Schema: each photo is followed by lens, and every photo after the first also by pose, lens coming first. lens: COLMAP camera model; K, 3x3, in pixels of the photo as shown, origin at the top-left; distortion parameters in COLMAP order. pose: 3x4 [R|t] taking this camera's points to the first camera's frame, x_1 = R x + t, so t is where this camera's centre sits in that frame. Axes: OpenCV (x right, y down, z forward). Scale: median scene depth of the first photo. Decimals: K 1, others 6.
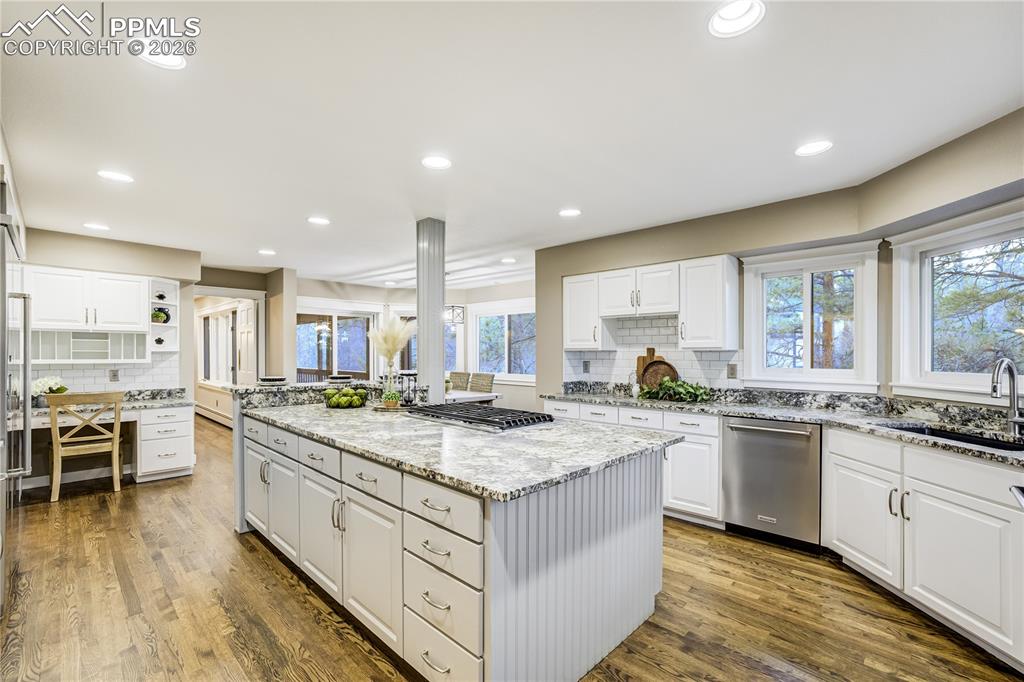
lens RADIAL K [[438.5, 0, 517.2], [0, 438.5, 346.1], [0, 0, 1]] dist [-0.054923, 0.020360]
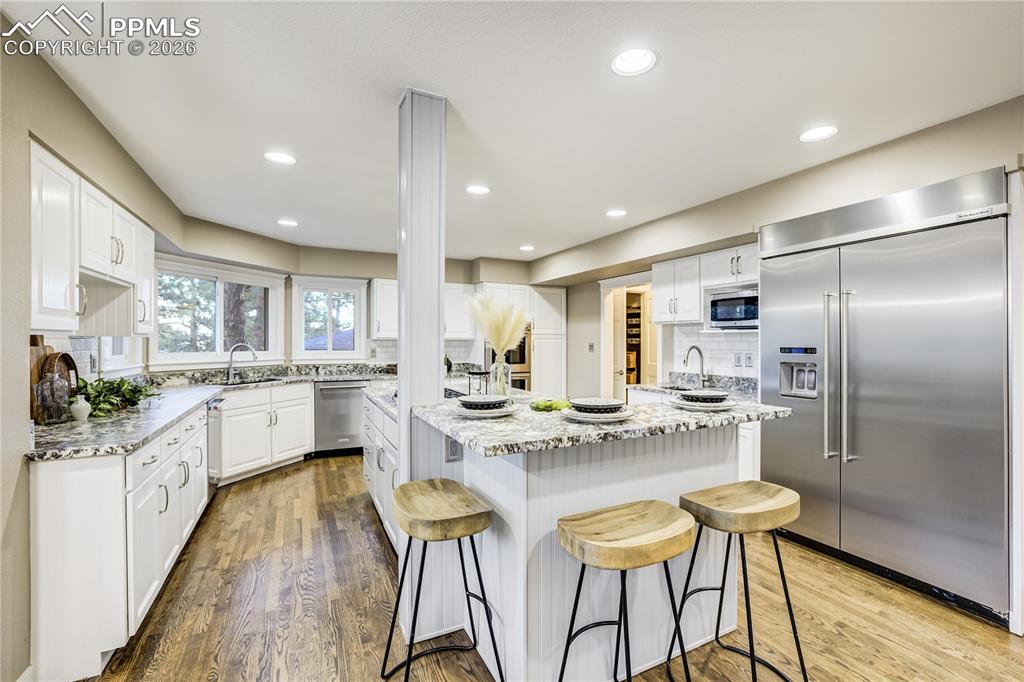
lens RADIAL K [[438.5, 0, 517.2], [0, 438.5, 346.1], [0, 0, 1]] dist [-0.054923, 0.020360]
pose [[-0.939656, -0.014274, 0.341822, -0.495937], [-0.016318, 0.999862, -0.003106, 0.016769], [-0.341730, -0.008497, -0.939760, 1.493884]]
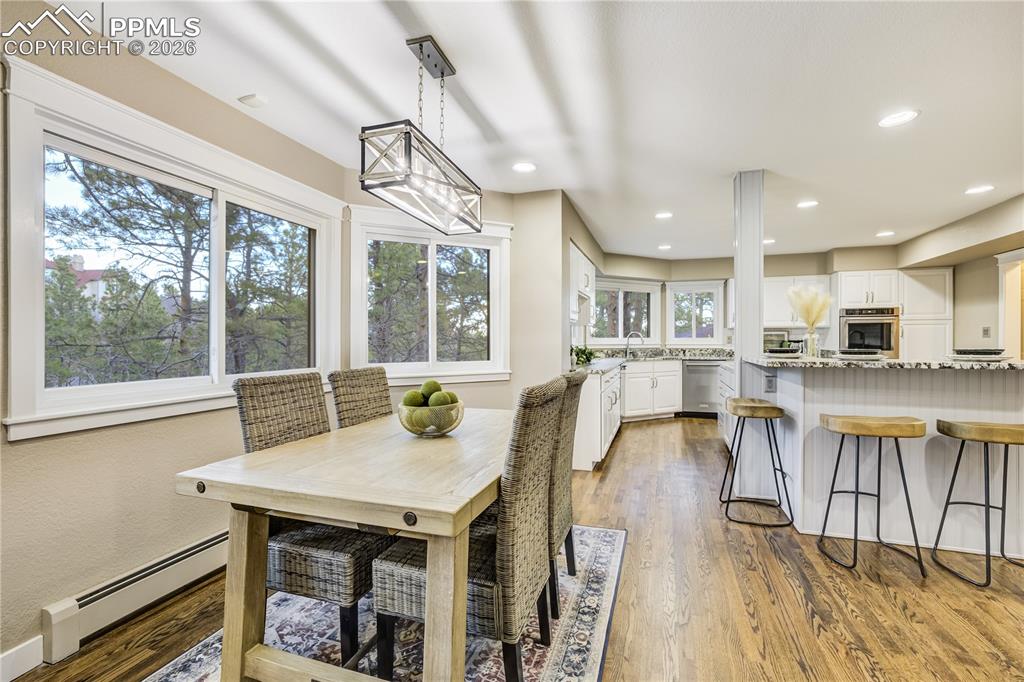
lens RADIAL K [[438.5, 0, 517.2], [0, 438.5, 346.1], [0, 0, 1]] dist [-0.054923, 0.020360]
pose [[-0.416857, -0.017573, 0.908802, -0.827212], [-0.014989, 0.999810, 0.012457, 0.065253], [-0.908848, -0.008429, -0.417041, 1.849172]]
